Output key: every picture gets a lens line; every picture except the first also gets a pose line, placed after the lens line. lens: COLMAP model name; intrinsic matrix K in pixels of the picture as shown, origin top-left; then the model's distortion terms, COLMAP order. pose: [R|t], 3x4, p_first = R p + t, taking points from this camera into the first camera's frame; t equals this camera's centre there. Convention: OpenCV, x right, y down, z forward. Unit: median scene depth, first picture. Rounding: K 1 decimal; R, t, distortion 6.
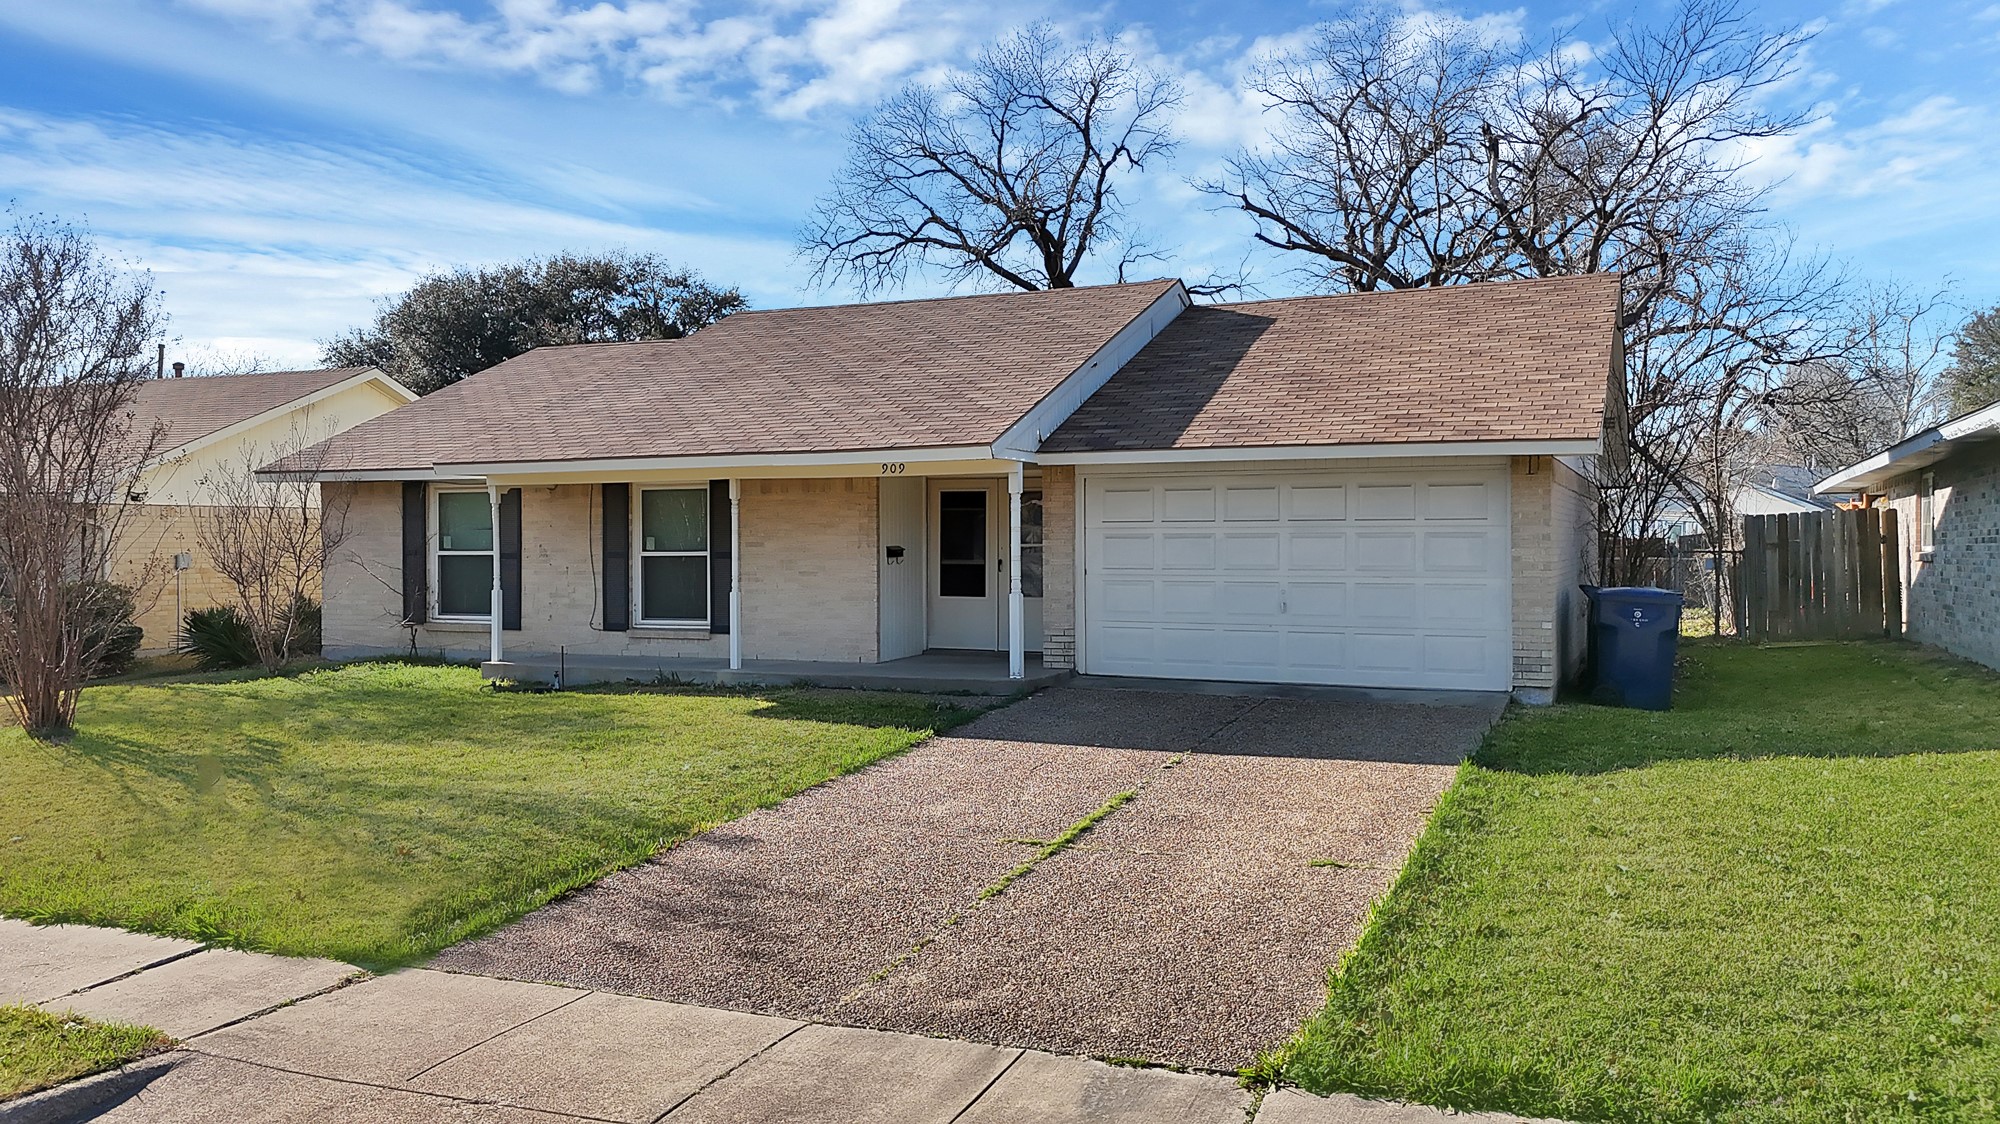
lens RADIAL K [[1505.9, 0, 968.8], [0, 1505.9, 559.8], [0, 0, 1]] dist [0.043179, -0.004103]
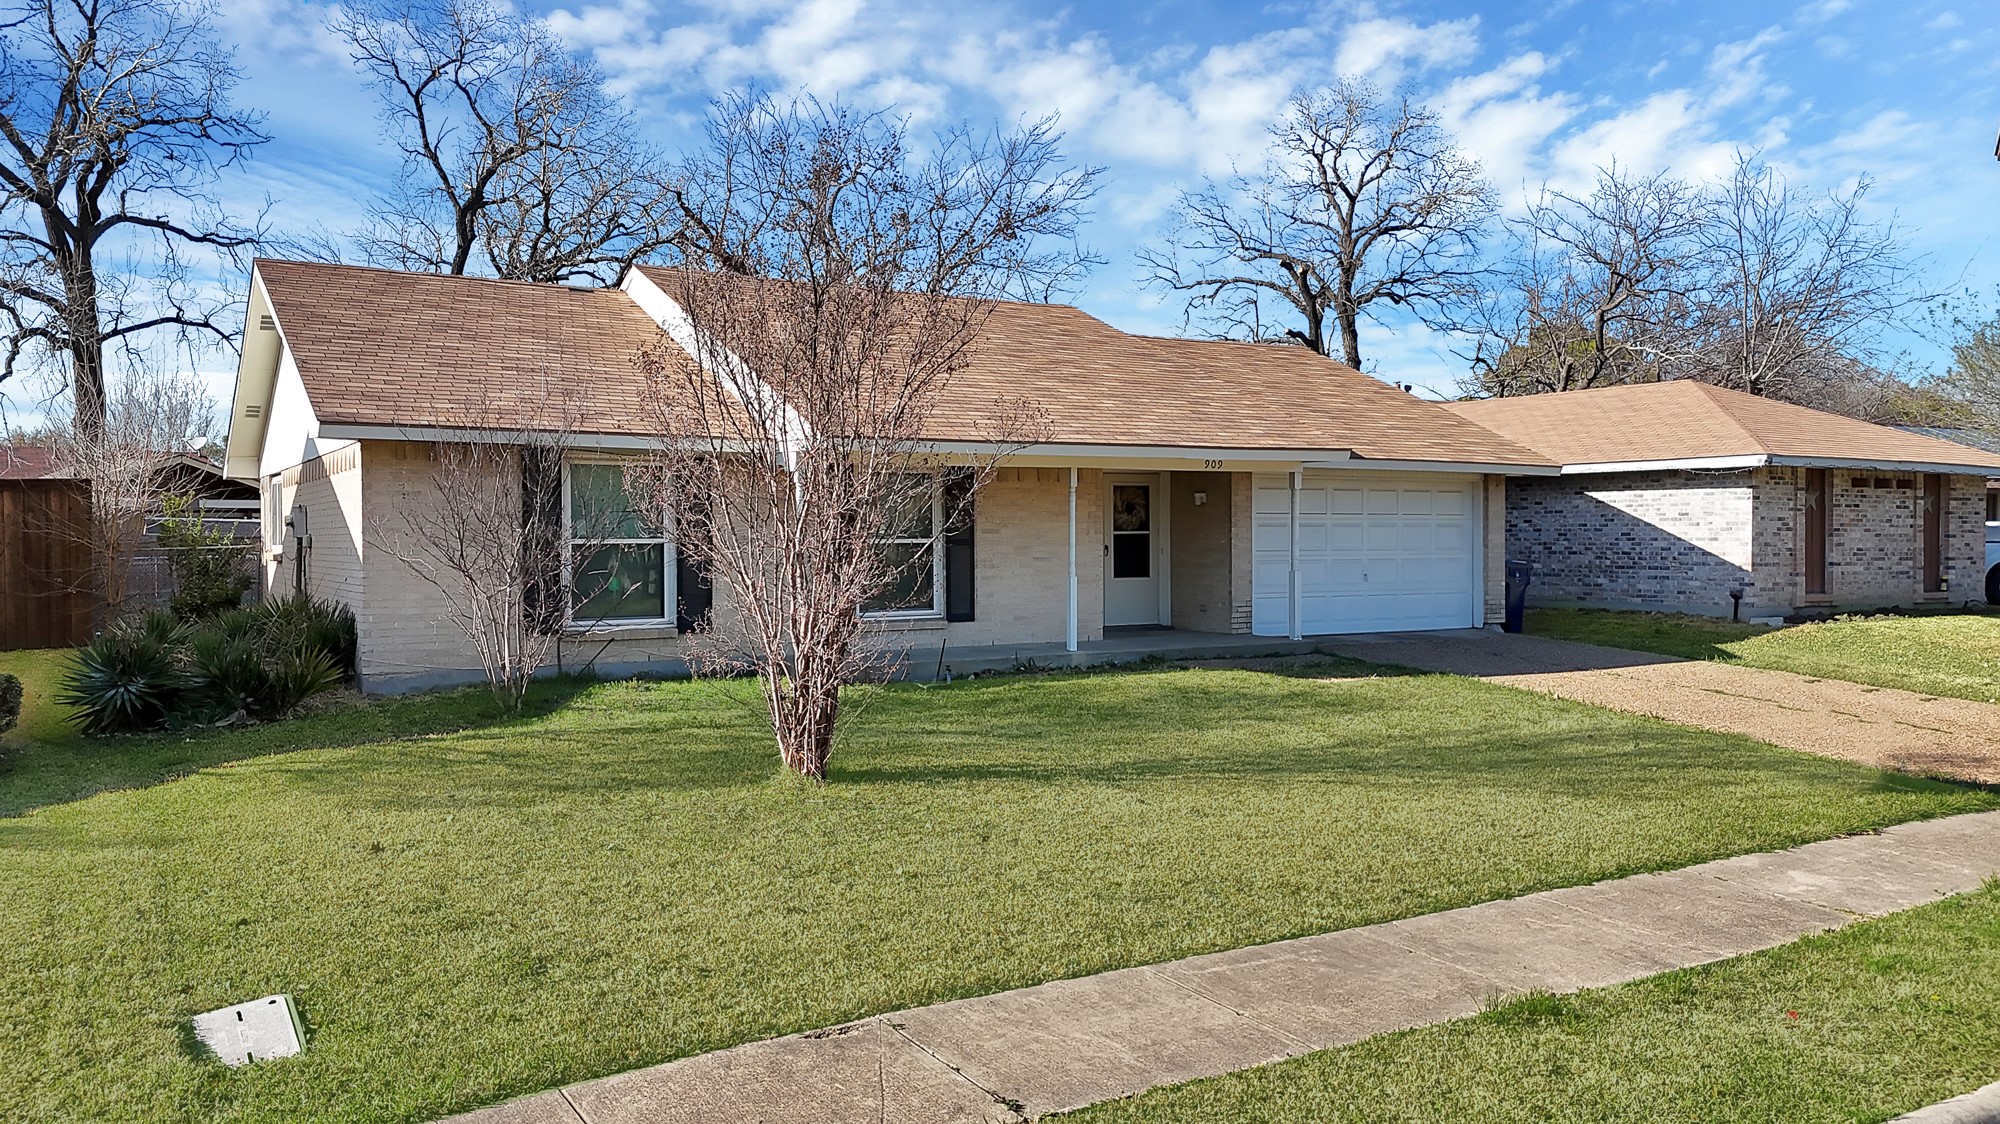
lens RADIAL K [[1505.9, 0, 968.8], [0, 1505.9, 559.8], [0, 0, 1]] dist [0.043179, -0.004103]
pose [[0.576651, -0.015123, 0.816851, -0.937076], [0.006649, 0.999882, 0.013818, -0.004829], [-0.816964, -0.002537, 0.576684, 0.414800]]
